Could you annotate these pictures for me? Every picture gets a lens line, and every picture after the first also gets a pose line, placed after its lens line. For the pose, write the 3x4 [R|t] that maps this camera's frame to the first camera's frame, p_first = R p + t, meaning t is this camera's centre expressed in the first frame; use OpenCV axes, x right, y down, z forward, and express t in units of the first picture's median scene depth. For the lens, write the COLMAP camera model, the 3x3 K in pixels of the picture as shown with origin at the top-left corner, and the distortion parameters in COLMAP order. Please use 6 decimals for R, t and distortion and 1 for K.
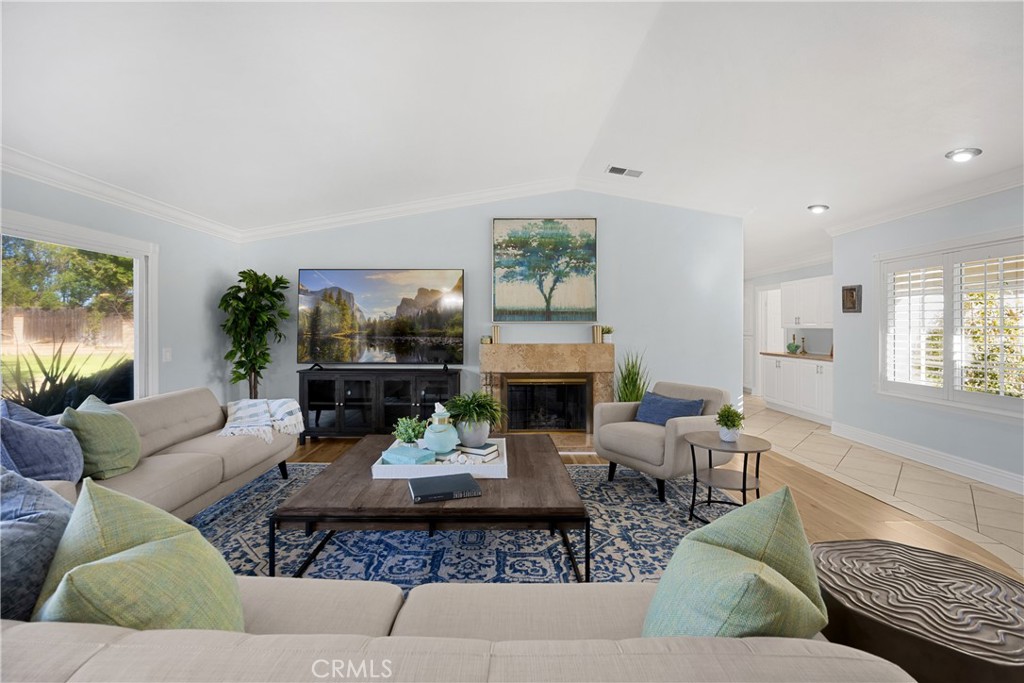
lens RADIAL K [[446.3, 0, 496.6], [0, 446.3, 325.8], [0, 0, 1]] dist [-0.002099, -0.000290]
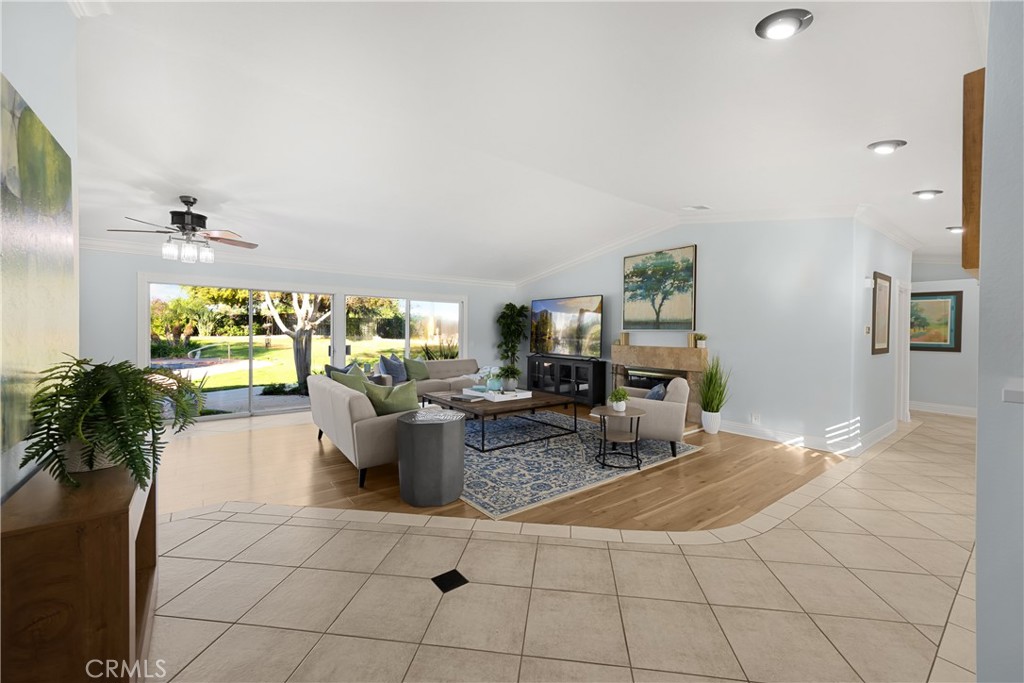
lens RADIAL K [[404.2, 0, 513.1], [0, 404.2, 333.6], [0, 0, 1]] dist [0.000727, -0.000018]
pose [[0.610335, 0.011244, -0.792064, 0.808227], [-0.005731, 0.999936, 0.009779, -0.007808], [0.792123, -0.001429, 0.610360, -0.067685]]
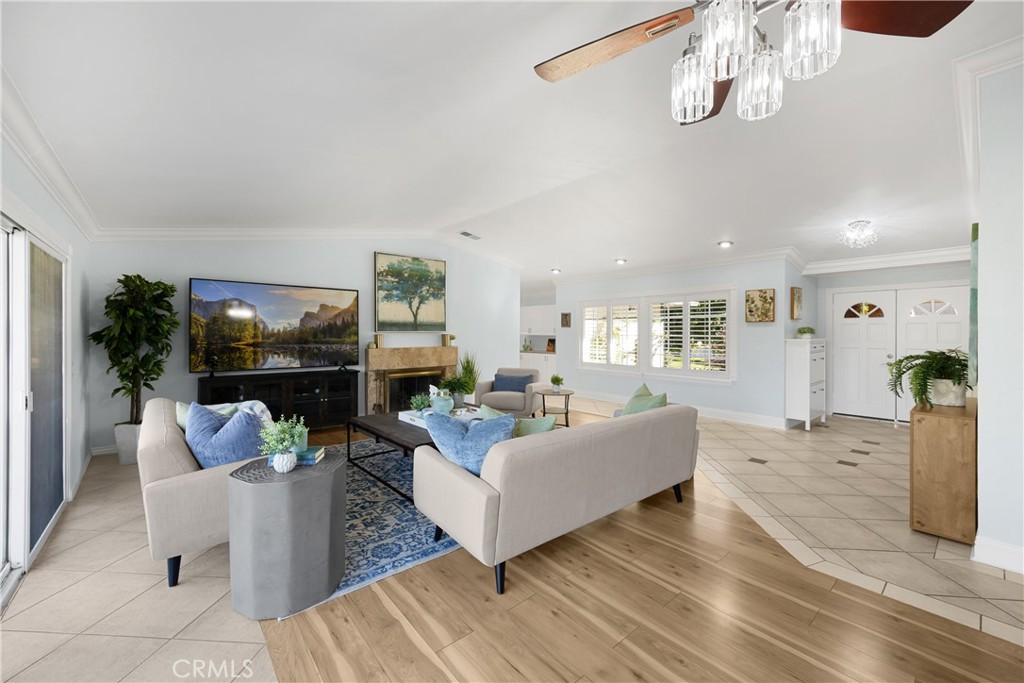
lens RADIAL K [[404.2, 0, 513.1], [0, 404.2, 333.6], [0, 0, 1]] dist [0.000727, -0.000018]
pose [[0.762638, -0.002715, 0.646820, -0.471361], [0.000455, 0.999993, 0.003662, -0.007631], [-0.646826, -0.002499, 0.762634, -0.158286]]
